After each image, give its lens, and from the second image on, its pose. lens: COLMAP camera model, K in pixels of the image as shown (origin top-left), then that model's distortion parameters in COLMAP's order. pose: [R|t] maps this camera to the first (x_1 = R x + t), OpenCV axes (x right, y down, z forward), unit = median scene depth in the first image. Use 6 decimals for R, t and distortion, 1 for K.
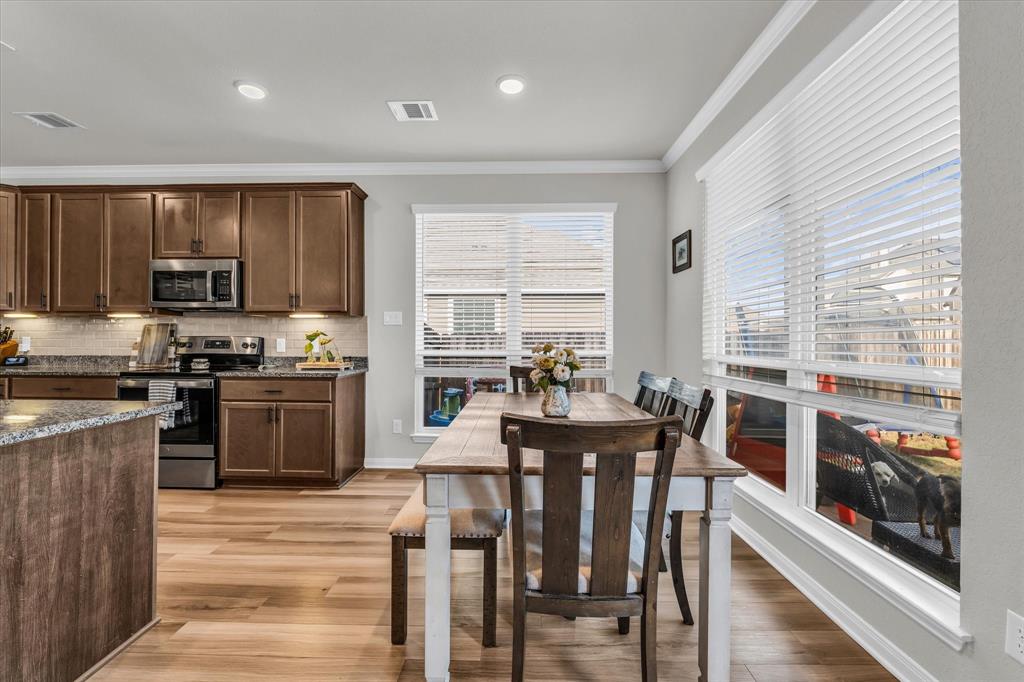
lens RADIAL K [[430.3, 0, 511.1], [0, 430.3, 340.0], [0, 0, 1]] dist [-0.011816, 0.000906]
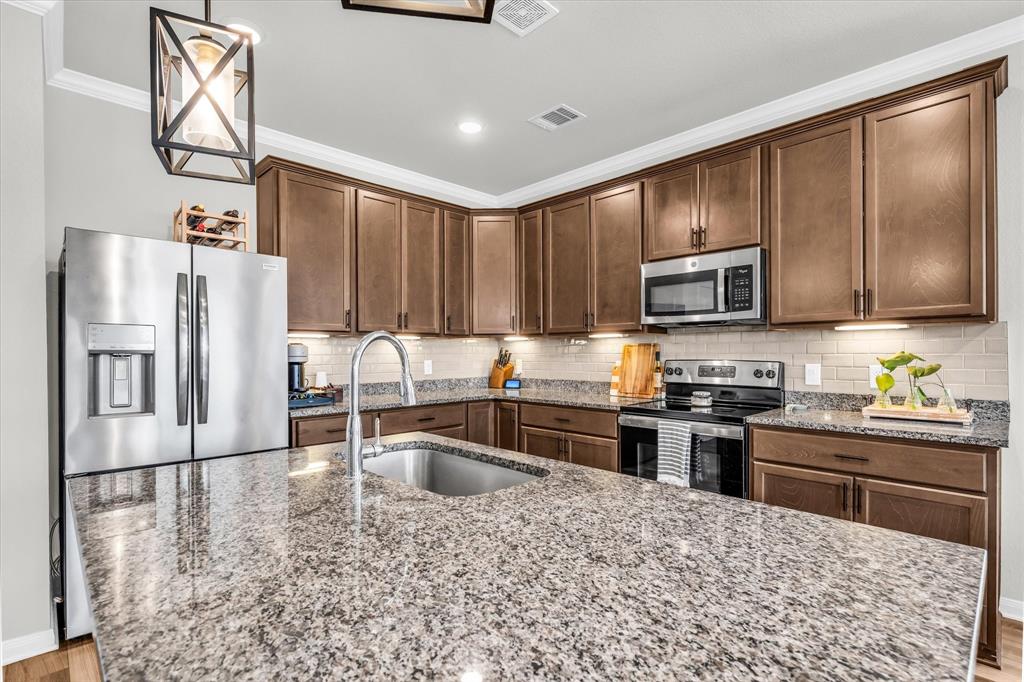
lens RADIAL K [[495.3, 0, 507.4], [0, 495.3, 357.8], [0, 0, 1]] dist [0.010880, -0.001405]
pose [[0.705651, 0.001296, -0.708559, -0.357300], [0.005086, 0.999963, 0.006894, -0.021444], [0.708542, -0.008469, 0.705618, 0.163357]]
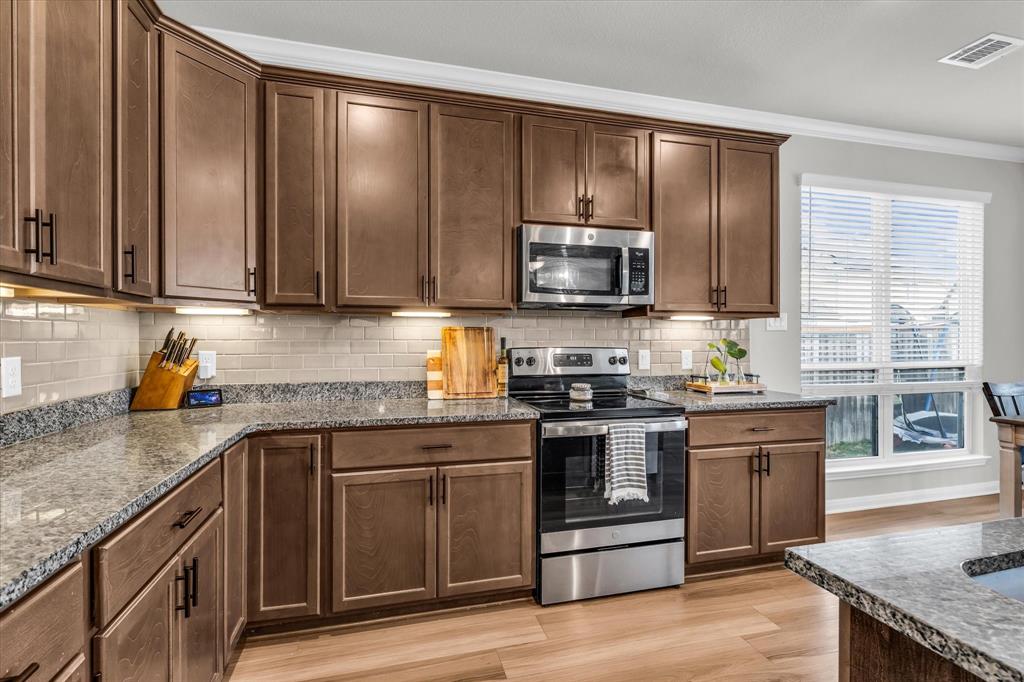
lens RADIAL K [[495.3, 0, 514.9], [0, 495.3, 338.1], [0, 0, 1]] dist [0.010880, -0.001405]
pose [[0.955866, -0.002341, 0.293793, -1.040343], [0.002931, 0.999994, -0.001567, -0.023201], [-0.293788, 0.002359, 0.955868, 0.319996]]
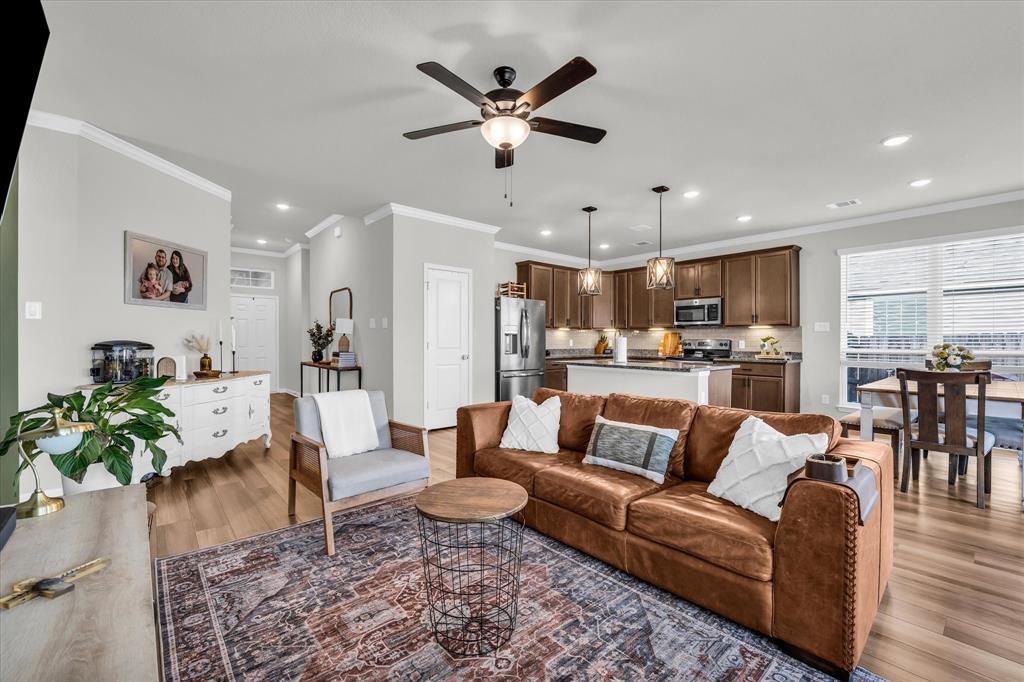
lens RADIAL K [[430.3, 0, 503.2], [0, 430.3, 341.7], [0, 0, 1]] dist [-0.011816, 0.000906]
pose [[0.660834, 0.001111, -0.750531, 0.118272], [-0.001608, 0.999999, 0.000064, 0.002350], [0.750530, 0.001164, 0.660835, -0.882935]]
